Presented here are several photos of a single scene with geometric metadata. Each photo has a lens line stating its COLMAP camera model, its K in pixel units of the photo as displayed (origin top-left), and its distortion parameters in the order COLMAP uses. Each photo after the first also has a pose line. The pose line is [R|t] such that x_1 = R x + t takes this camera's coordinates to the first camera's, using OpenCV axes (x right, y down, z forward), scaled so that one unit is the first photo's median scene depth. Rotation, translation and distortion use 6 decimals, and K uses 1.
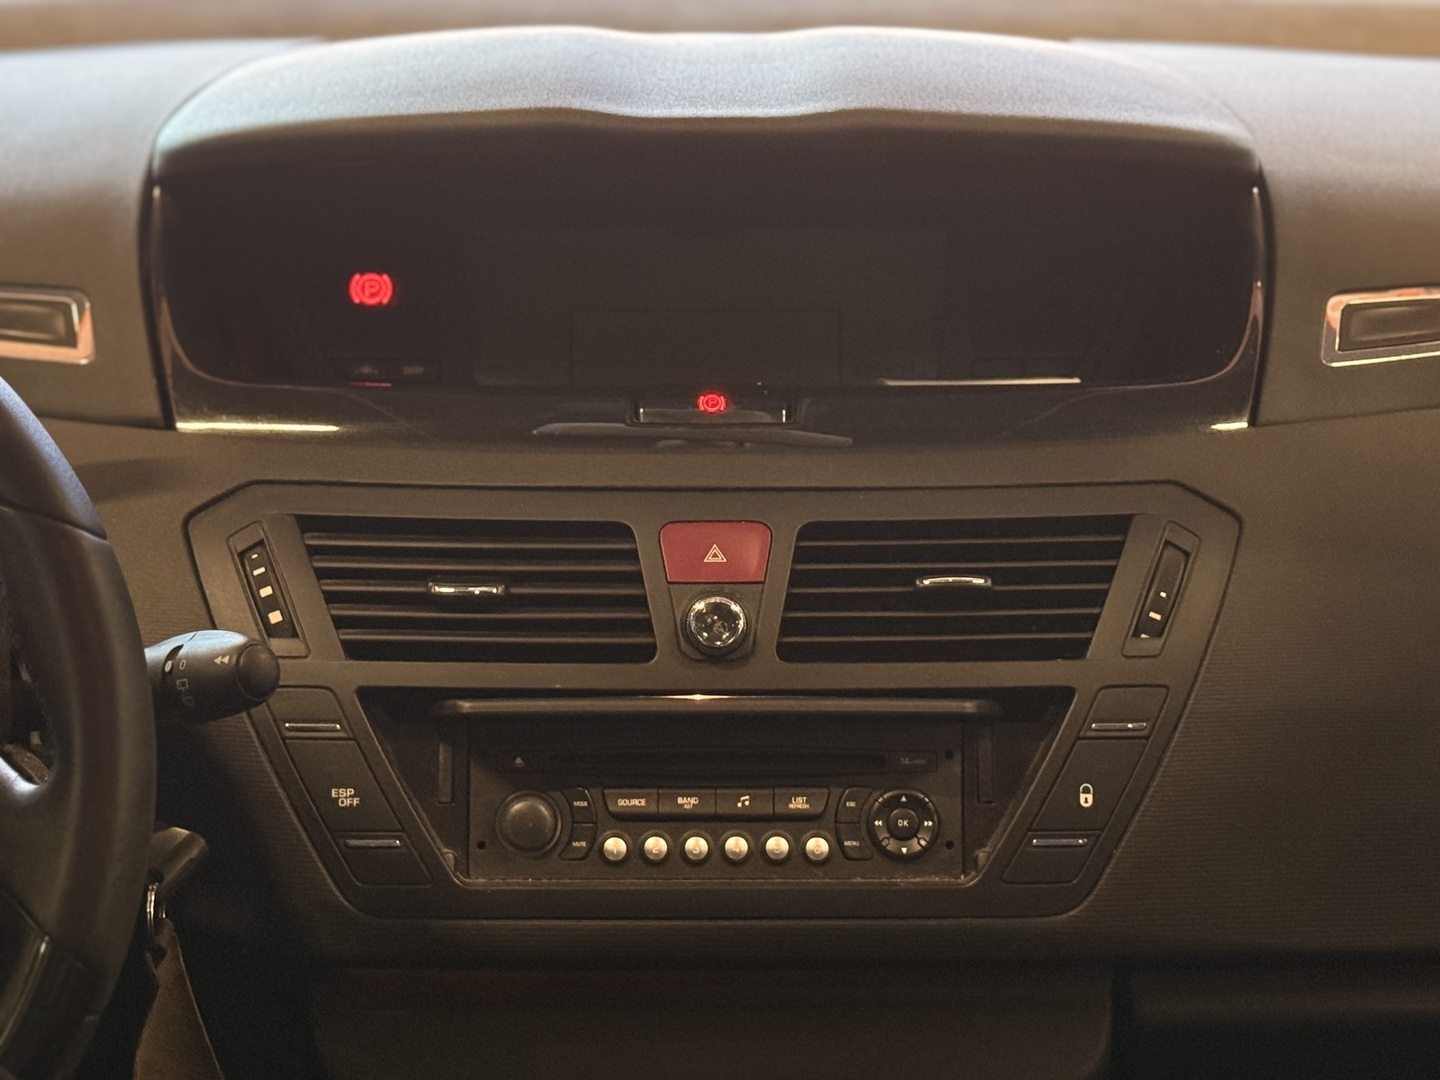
lens RADIAL K [[3008.3, 0, 720.0], [0, 3008.3, 540.0], [0, 0, 1]] dist [0.206143, 0.021207]
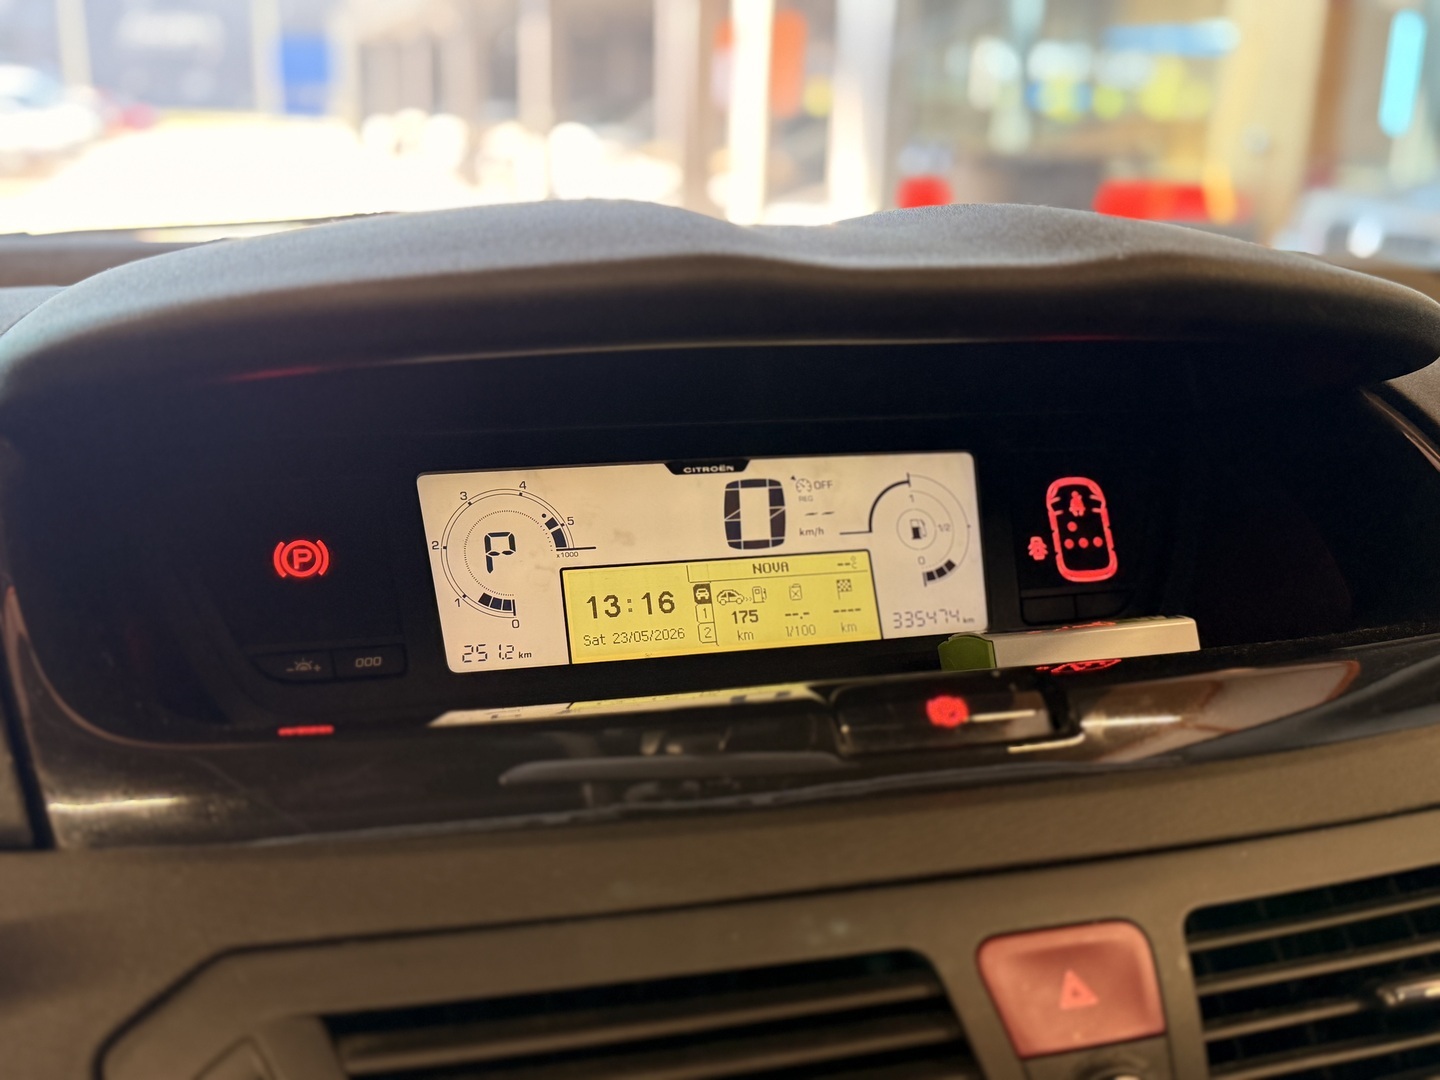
lens RADIAL K [[1481.2, 0, 720.0], [0, 1481.2, 540.0], [0, 0, 1]] dist [0.174288, -0.400201]
pose [[0.959494, -0.052953, 0.276707, -0.143703], [0.072343, 0.995553, -0.060336, -0.069519], [-0.272282, 0.077910, 0.959058, 0.736761]]
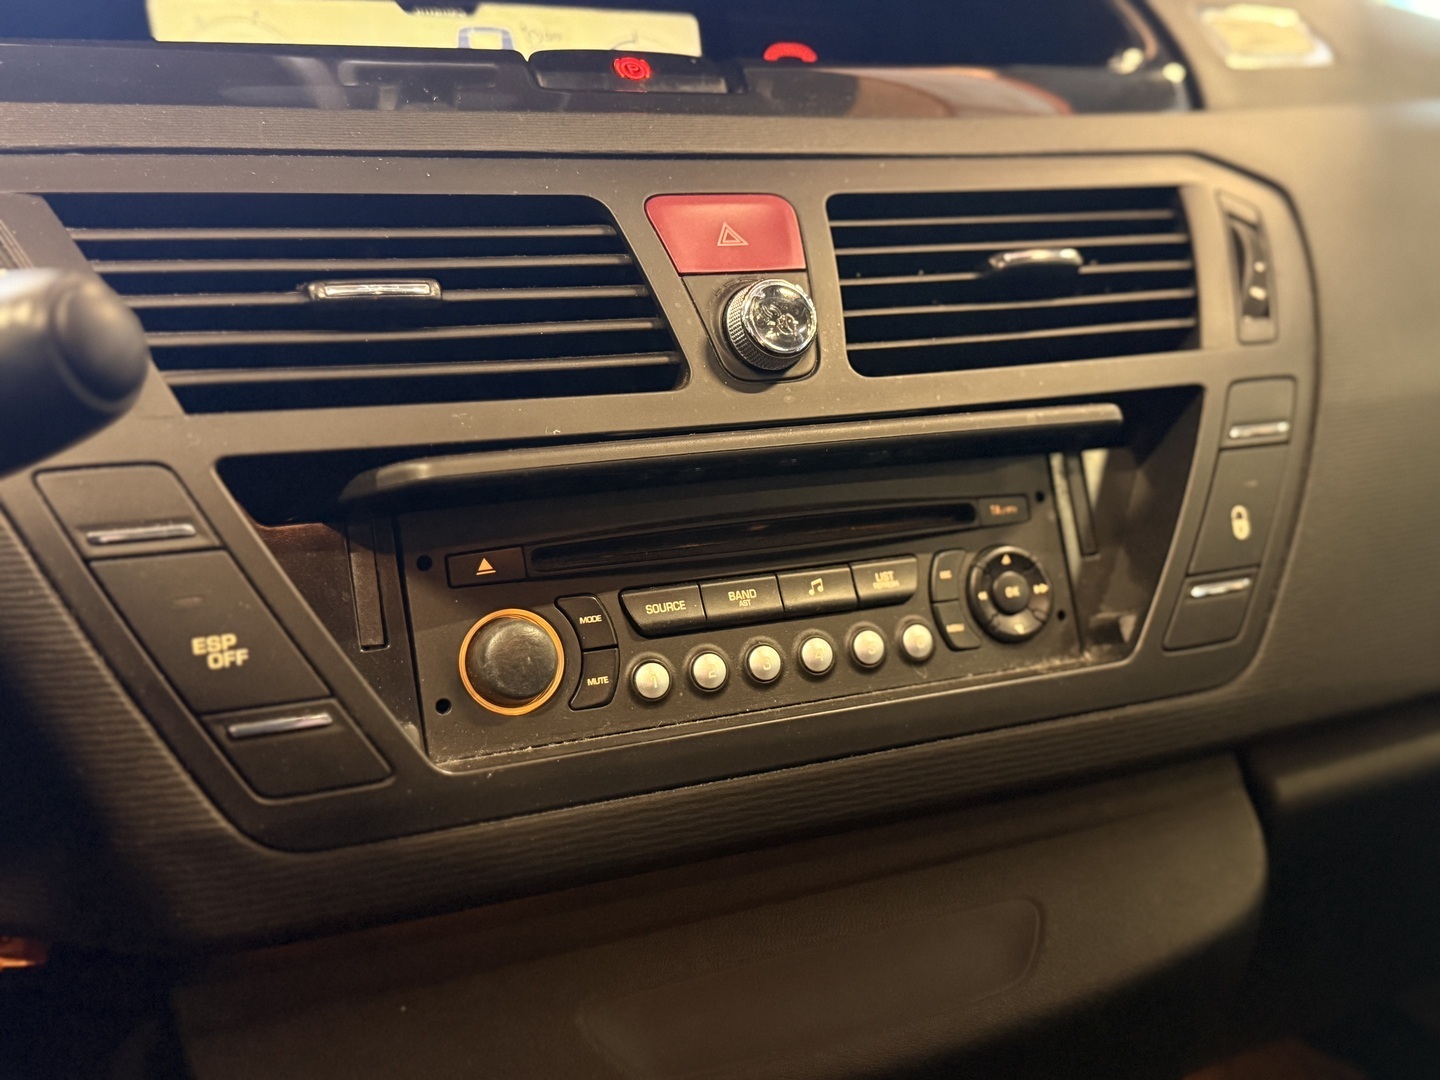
lens RADIAL K [[1481.2, 0, 720.0], [0, 1481.2, 540.0], [0, 0, 1]] dist [0.174288, -0.400201]
pose [[0.914158, -0.100387, 0.392731, -0.144635], [0.110049, 0.993924, -0.002101, 0.074323], [-0.390134, 0.045140, 0.919651, 0.695643]]
